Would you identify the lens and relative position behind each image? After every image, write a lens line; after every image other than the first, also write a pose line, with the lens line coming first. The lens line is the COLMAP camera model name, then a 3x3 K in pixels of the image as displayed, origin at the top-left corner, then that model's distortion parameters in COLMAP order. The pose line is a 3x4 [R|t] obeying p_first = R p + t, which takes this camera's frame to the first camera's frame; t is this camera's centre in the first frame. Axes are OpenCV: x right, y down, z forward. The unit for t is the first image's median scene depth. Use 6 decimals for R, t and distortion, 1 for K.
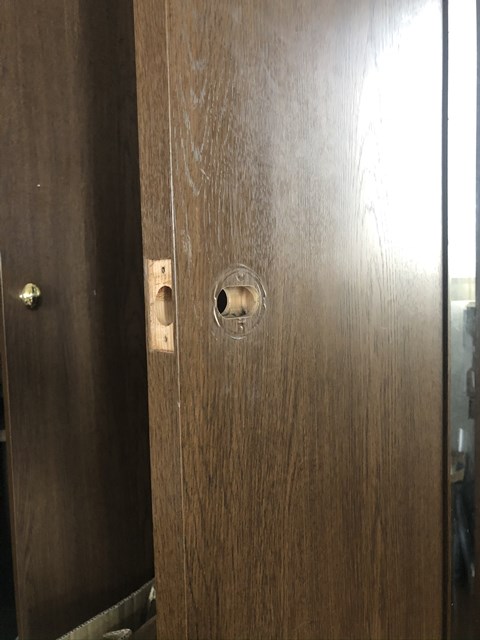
lens RADIAL K [[523.9, 0, 239.7], [0, 523.9, 319.6], [0, 0, 1]] dist [-0.026526, 0.017394]
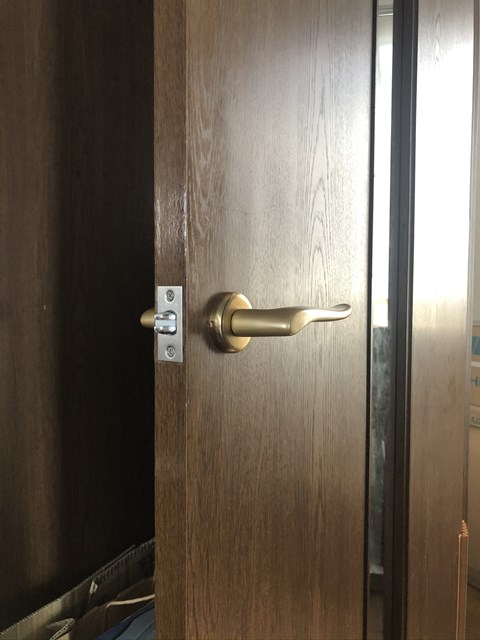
lens RADIAL K [[523.9, 0, 239.9], [0, 523.9, 320.1], [0, 0, 1]] dist [-0.026526, 0.017394]
pose [[0.981640, 0.024107, 0.189215, -0.215387], [-0.018733, 0.999370, -0.030139, -0.002899], [-0.189822, 0.026041, 0.981473, -0.229705]]
